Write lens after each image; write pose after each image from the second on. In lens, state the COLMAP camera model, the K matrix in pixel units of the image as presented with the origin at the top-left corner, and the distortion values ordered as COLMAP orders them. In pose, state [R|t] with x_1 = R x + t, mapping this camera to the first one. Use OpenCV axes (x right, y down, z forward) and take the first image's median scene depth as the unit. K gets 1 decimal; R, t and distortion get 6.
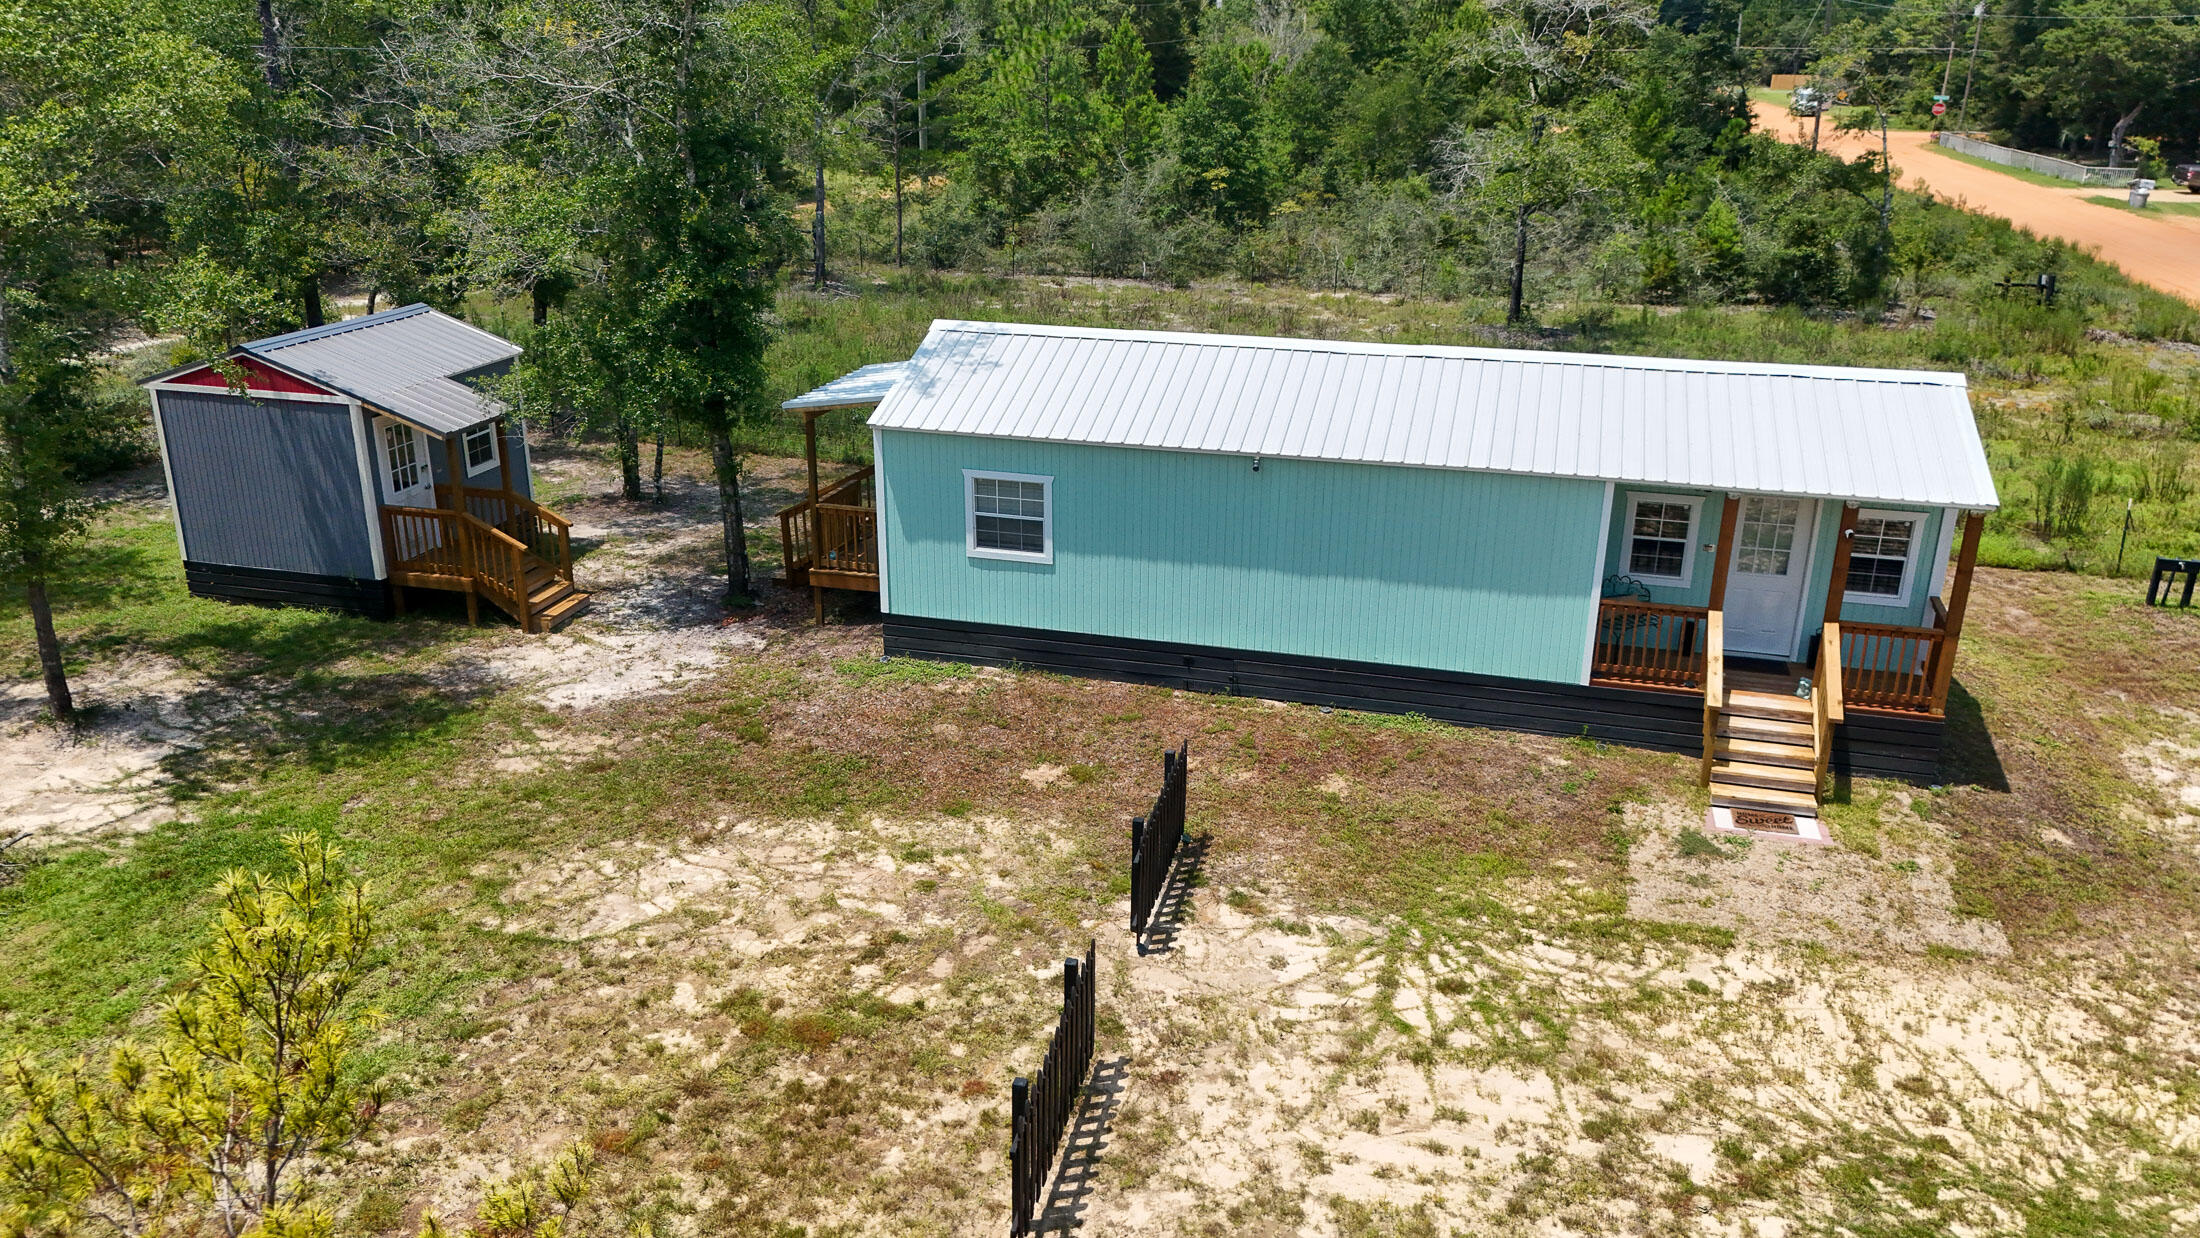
lens RADIAL K [[1584.3, 0, 1099.0], [0, 1584.3, 686.9], [0, 0, 1]] dist [0.026800, -0.000832]
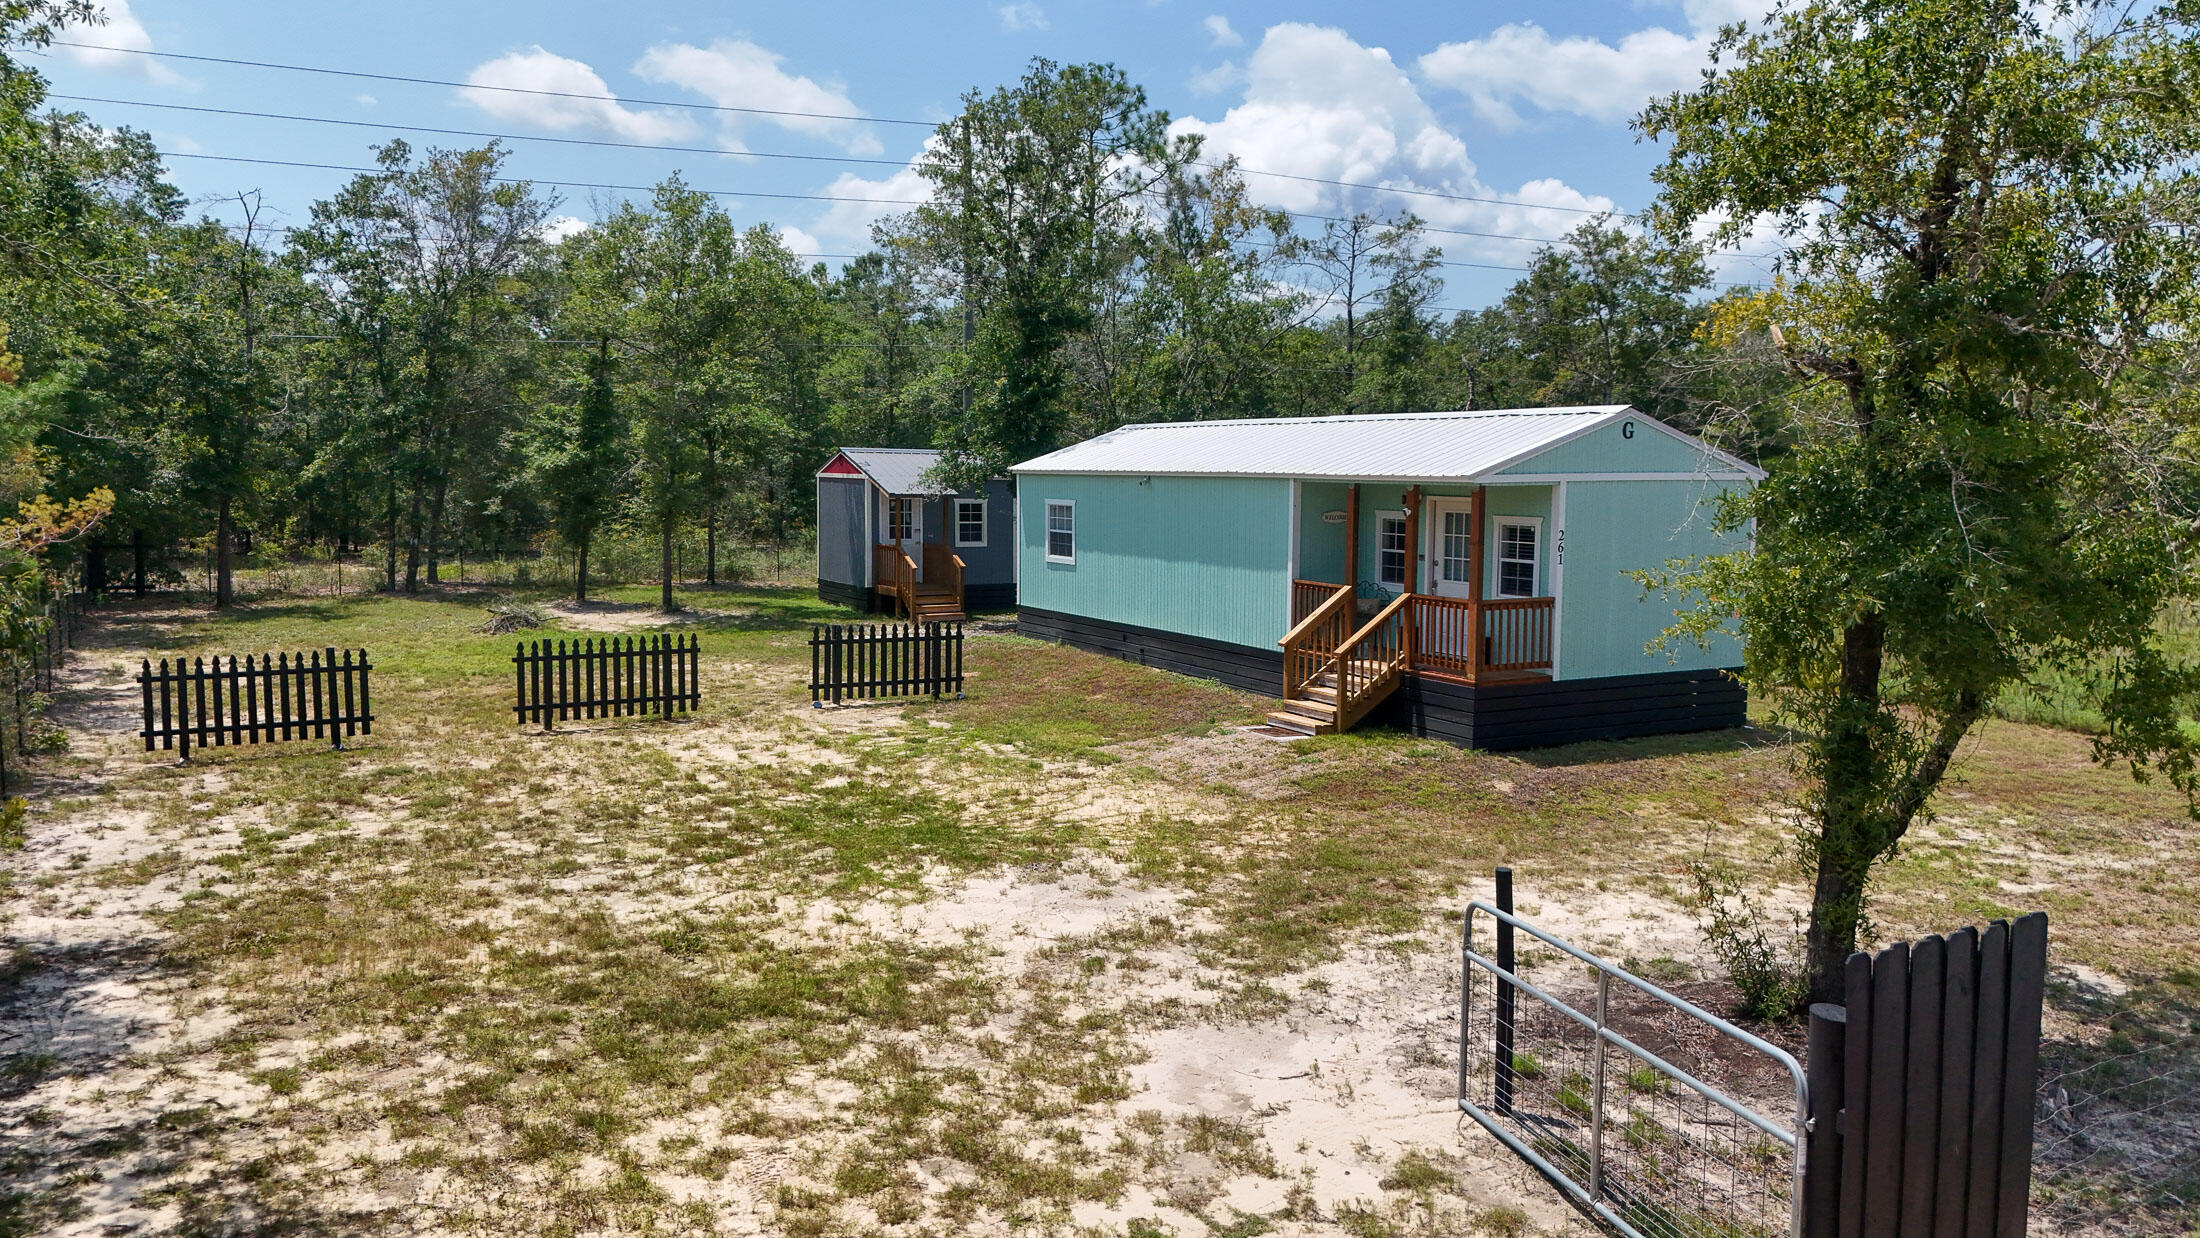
lens RADIAL K [[1603.2, 0, 1100.0], [0, 1603.2, 619.0], [0, 0, 1]] dist [0.057881, -0.000815]
pose [[0.703822, 0.070742, -0.706845, 1.322008], [-0.278255, 0.942973, -0.182691, 0.294931], [0.653612, 0.325265, 0.683370, 0.074480]]
